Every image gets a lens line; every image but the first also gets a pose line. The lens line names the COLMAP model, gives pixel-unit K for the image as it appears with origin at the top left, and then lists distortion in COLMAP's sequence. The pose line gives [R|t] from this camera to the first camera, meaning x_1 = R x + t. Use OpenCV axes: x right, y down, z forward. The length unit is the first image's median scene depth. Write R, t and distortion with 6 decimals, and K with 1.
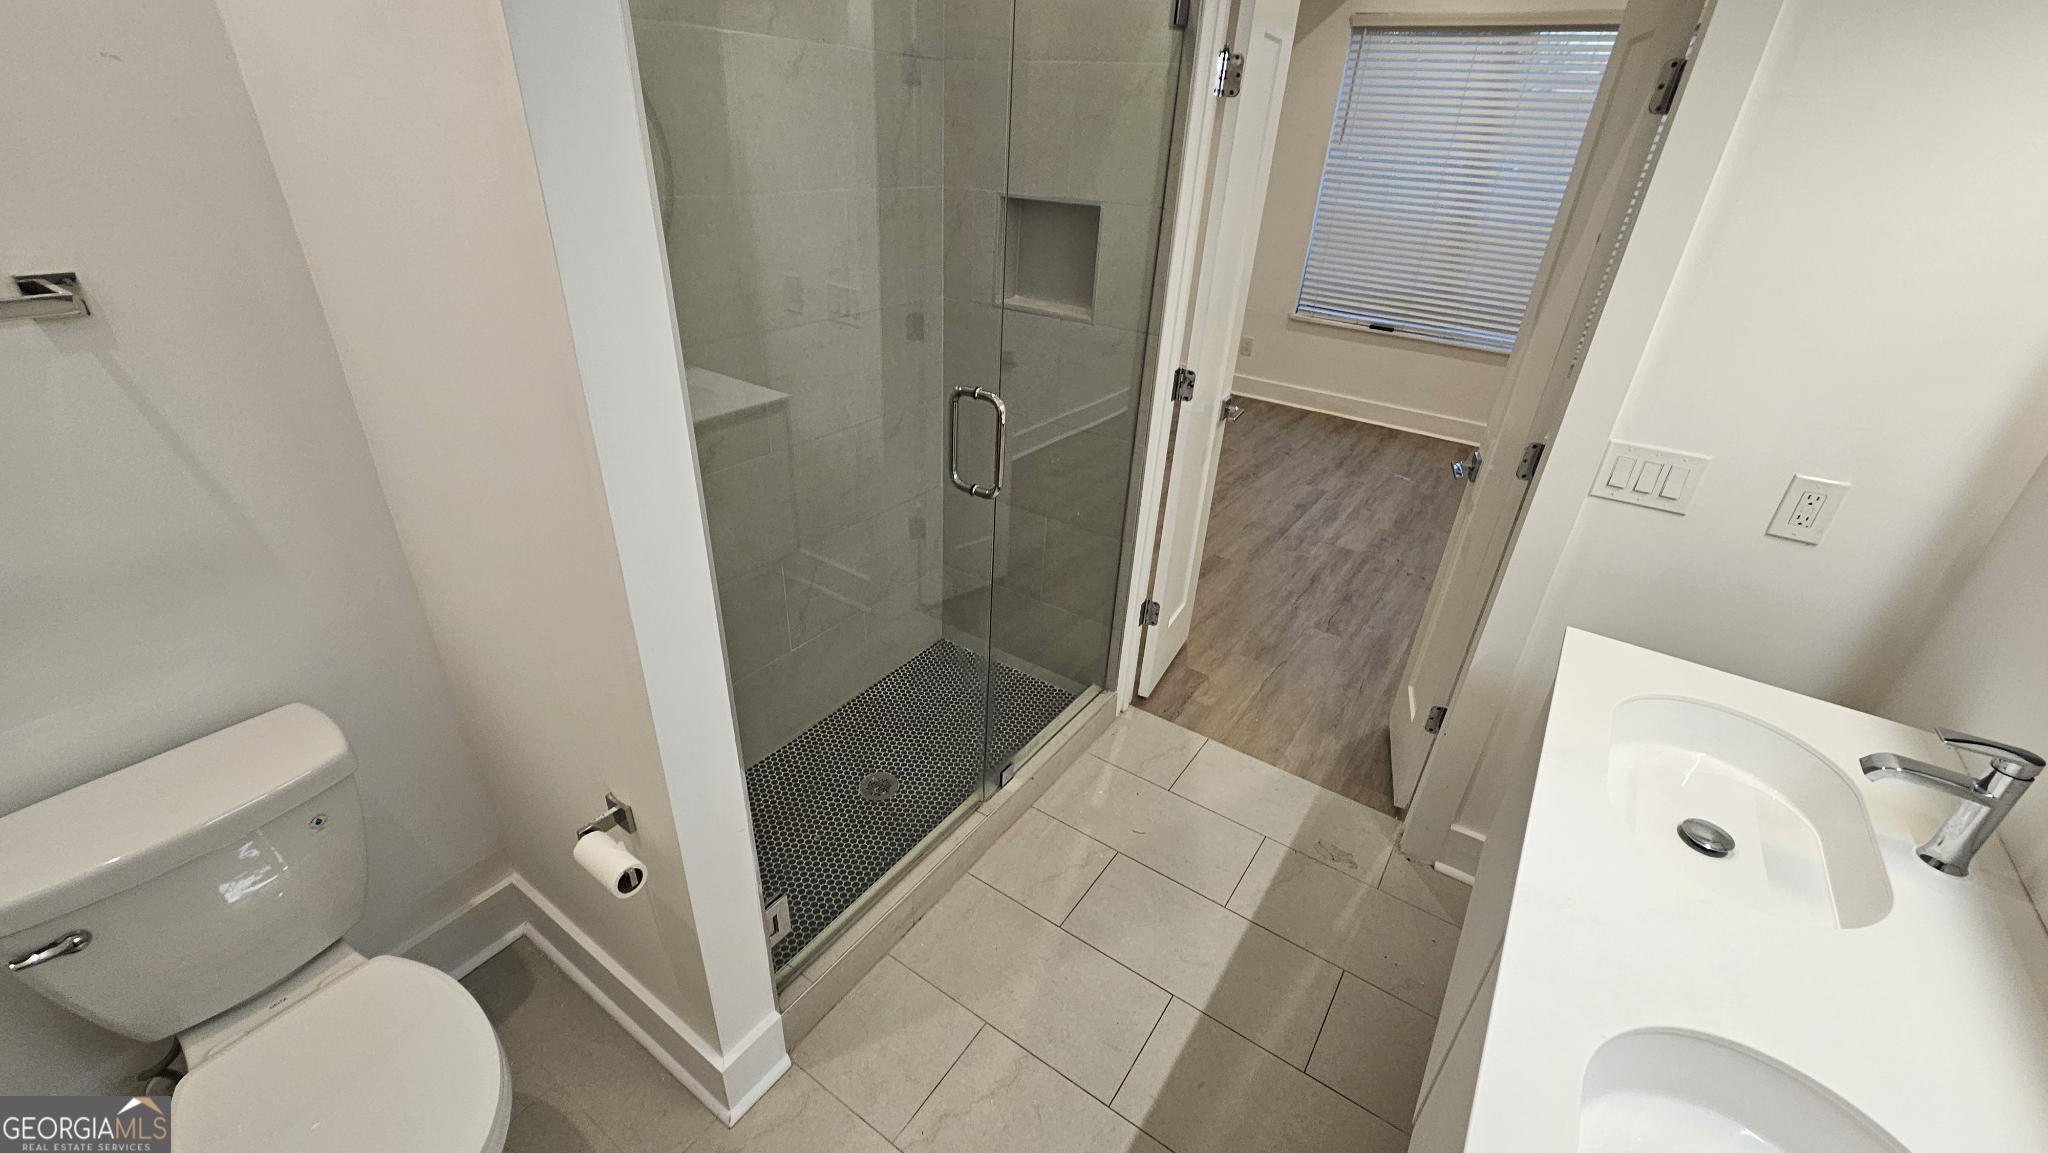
lens RADIAL K [[836.4, 0, 1027.8], [0, 836.4, 582.0], [0, 0, 1]] dist [0.001150, -0.000170]
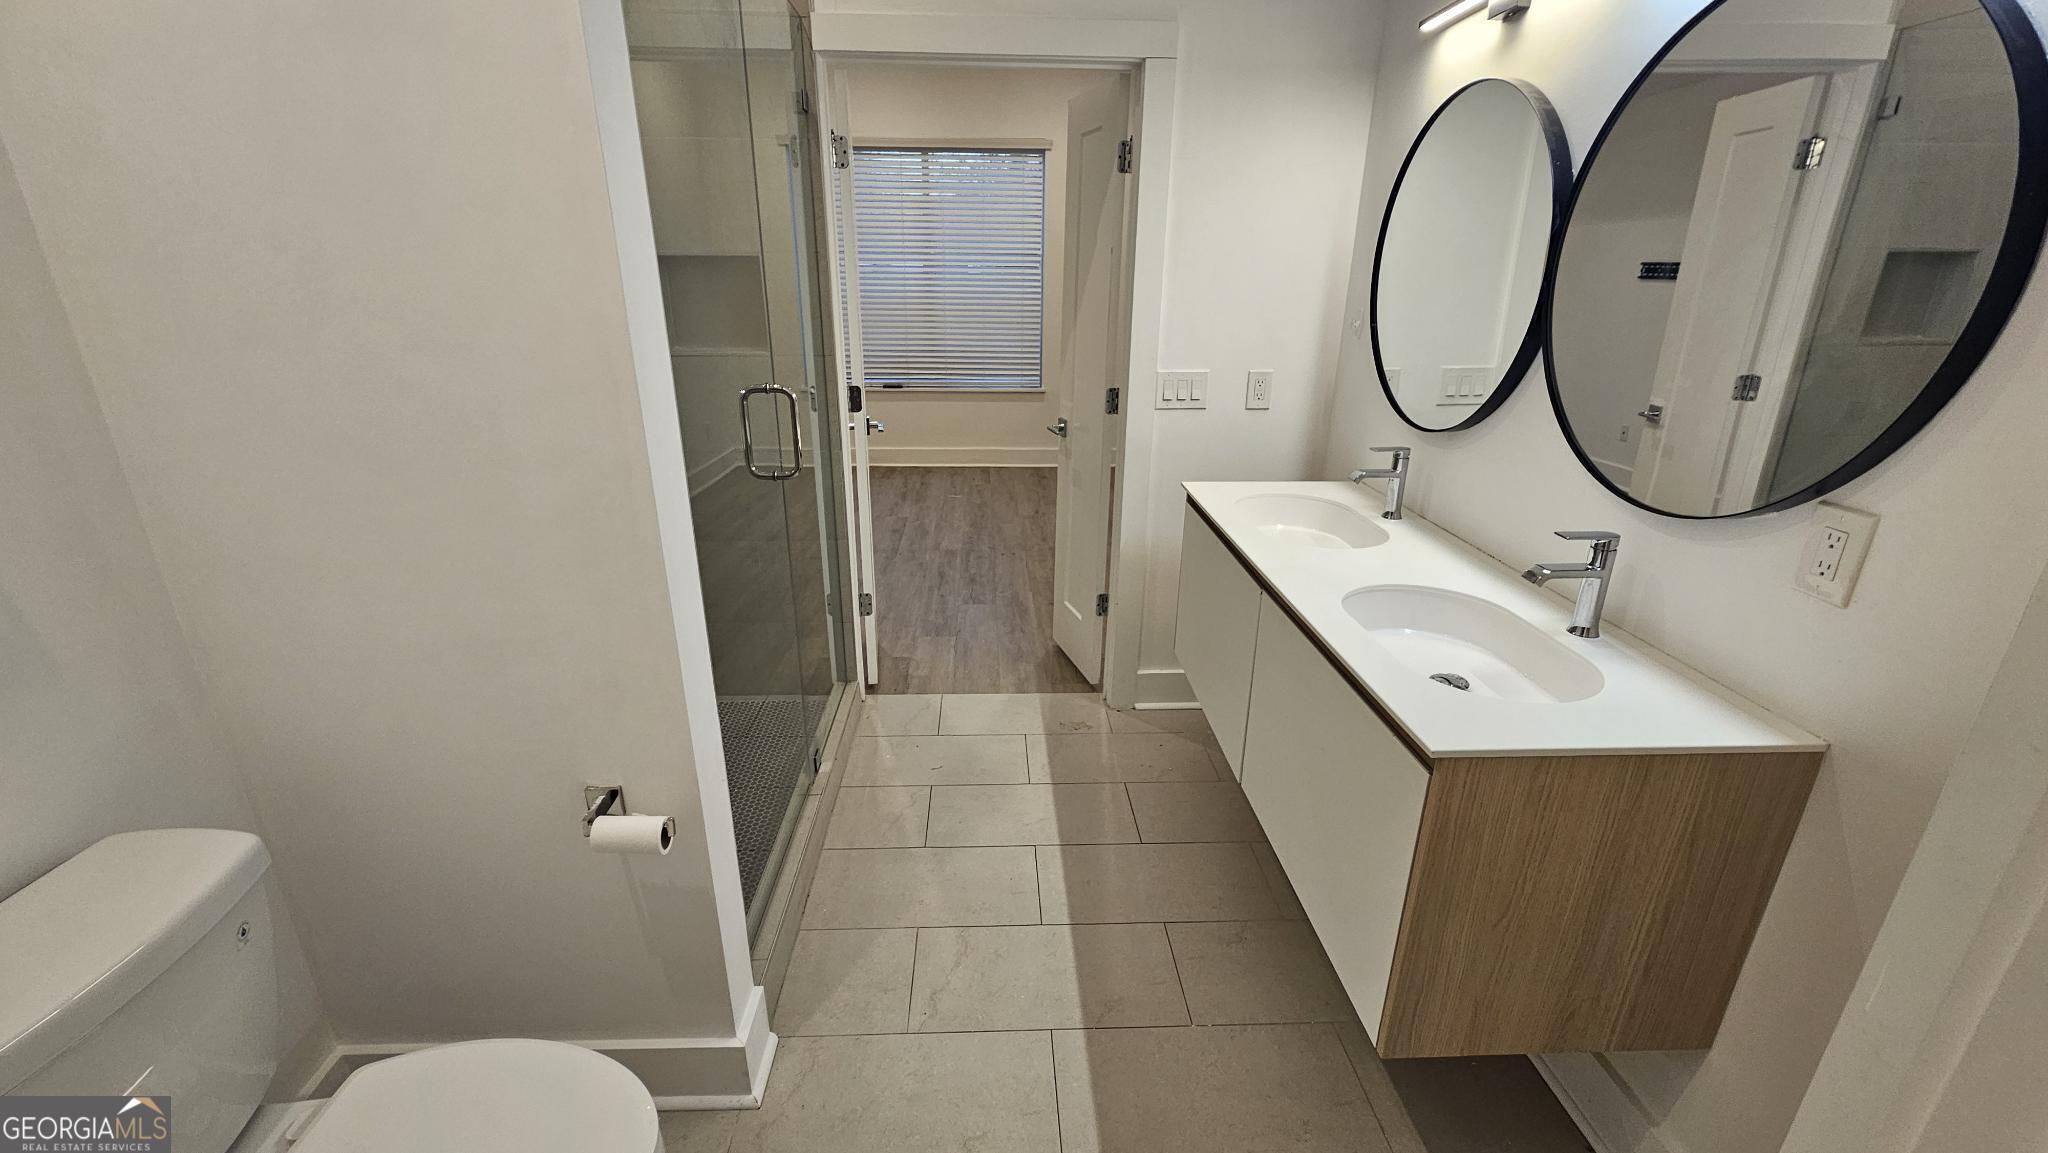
lens RADIAL K [[836.4, 0, 1026.6], [0, 836.4, 583.3], [0, 0, 1]] dist [0.001150, -0.000170]
pose [[0.801827, -0.251929, 0.541853, -0.283840], [0.316258, 0.948286, -0.027099, 0.108927], [-0.507005, 0.193094, 0.840036, -0.073100]]
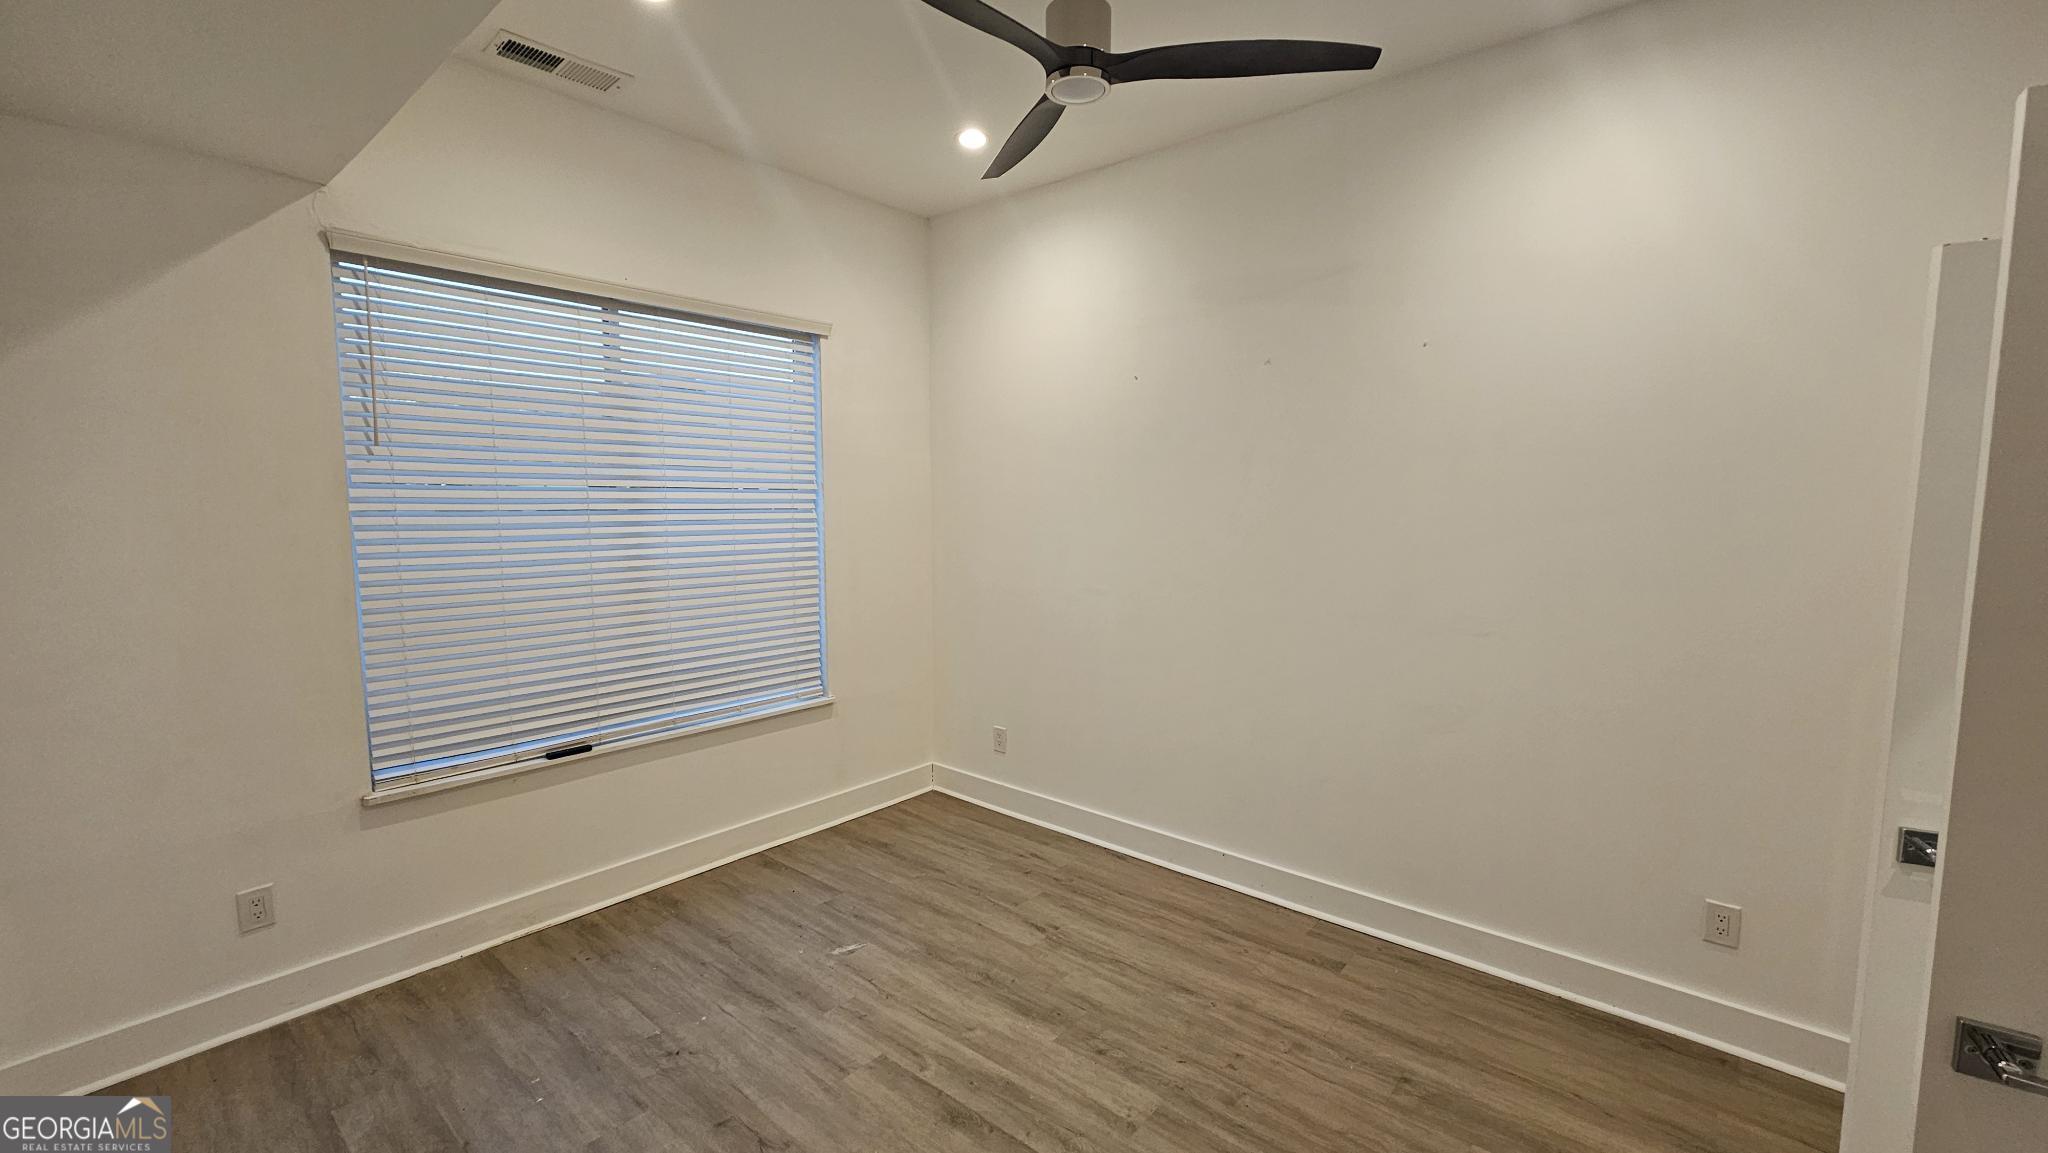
lens RADIAL K [[836.4, 0, 1022.6], [0, 836.4, 584.4], [0, 0, 1]] dist [0.001150, -0.000170]
pose [[0.113532, -0.157843, 0.980916, -0.159484], [0.479308, 0.873513, 0.085085, -0.635250], [-0.870272, 0.460501, 0.174827, 1.224820]]
